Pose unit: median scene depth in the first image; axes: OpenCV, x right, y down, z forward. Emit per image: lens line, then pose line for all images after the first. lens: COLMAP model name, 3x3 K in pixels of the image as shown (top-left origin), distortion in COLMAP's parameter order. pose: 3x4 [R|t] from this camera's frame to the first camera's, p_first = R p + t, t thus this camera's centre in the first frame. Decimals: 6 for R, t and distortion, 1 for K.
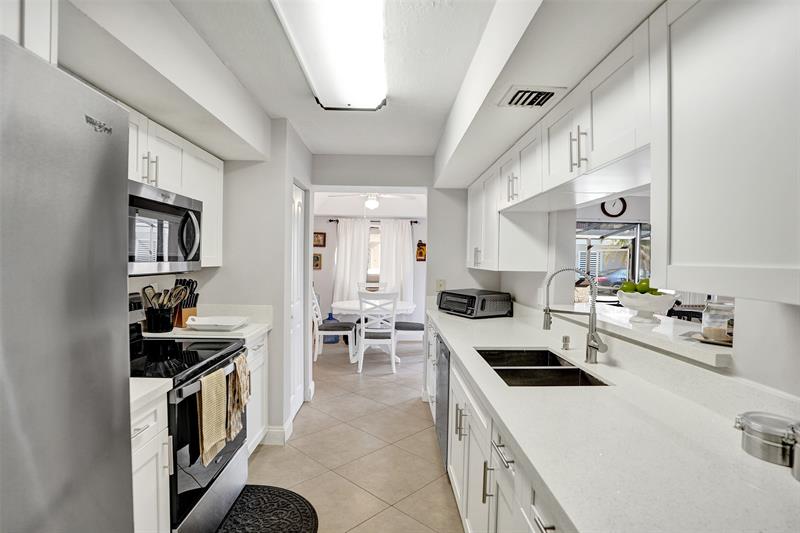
lens RADIAL K [[432.4, 0, 400.0], [0, 432.4, 266.5], [0, 0, 1]] dist [-0.044306, 0.000588]
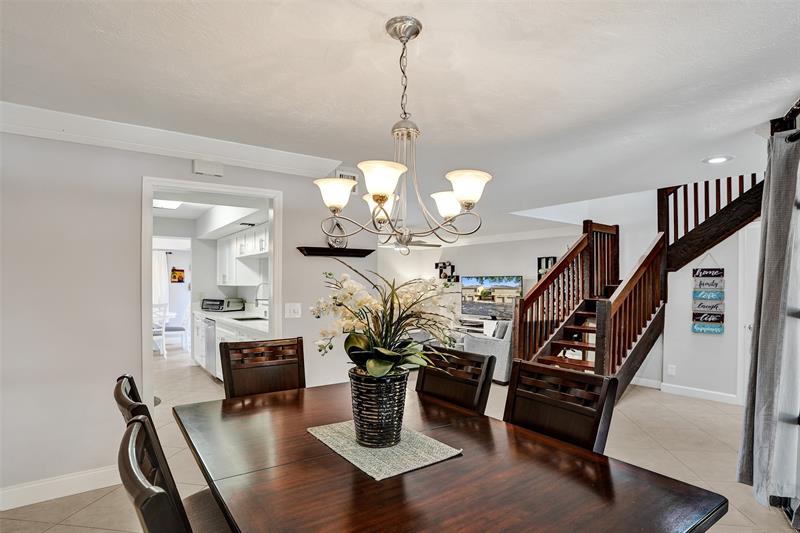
lens RADIAL K [[417.8, 0, 401.1], [0, 417.8, 282.6], [0, 0, 1]] dist [-0.034730, 0.000313]
pose [[0.823357, -0.014850, 0.567330, -0.245806], [0.023451, 0.999694, -0.007866, 0.029029], [-0.567039, 0.019781, 0.823453, -1.065678]]
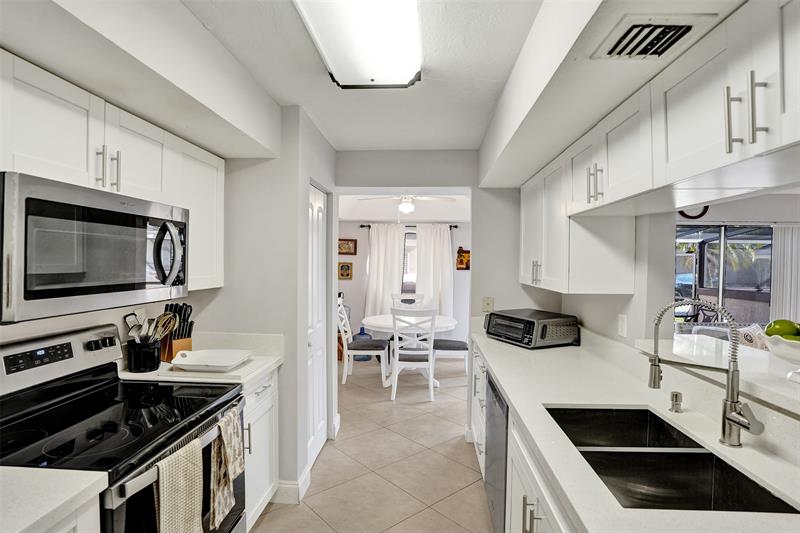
lens RADIAL K [[432.4, 0, 400.0], [0, 432.4, 266.5], [0, 0, 1]] dist [-0.044306, 0.000588]
pose [[0.996326, -0.005363, -0.085477, -0.005055], [0.004884, 0.999971, -0.005807, -0.033224], [0.085506, 0.005368, 0.996323, 0.205337]]
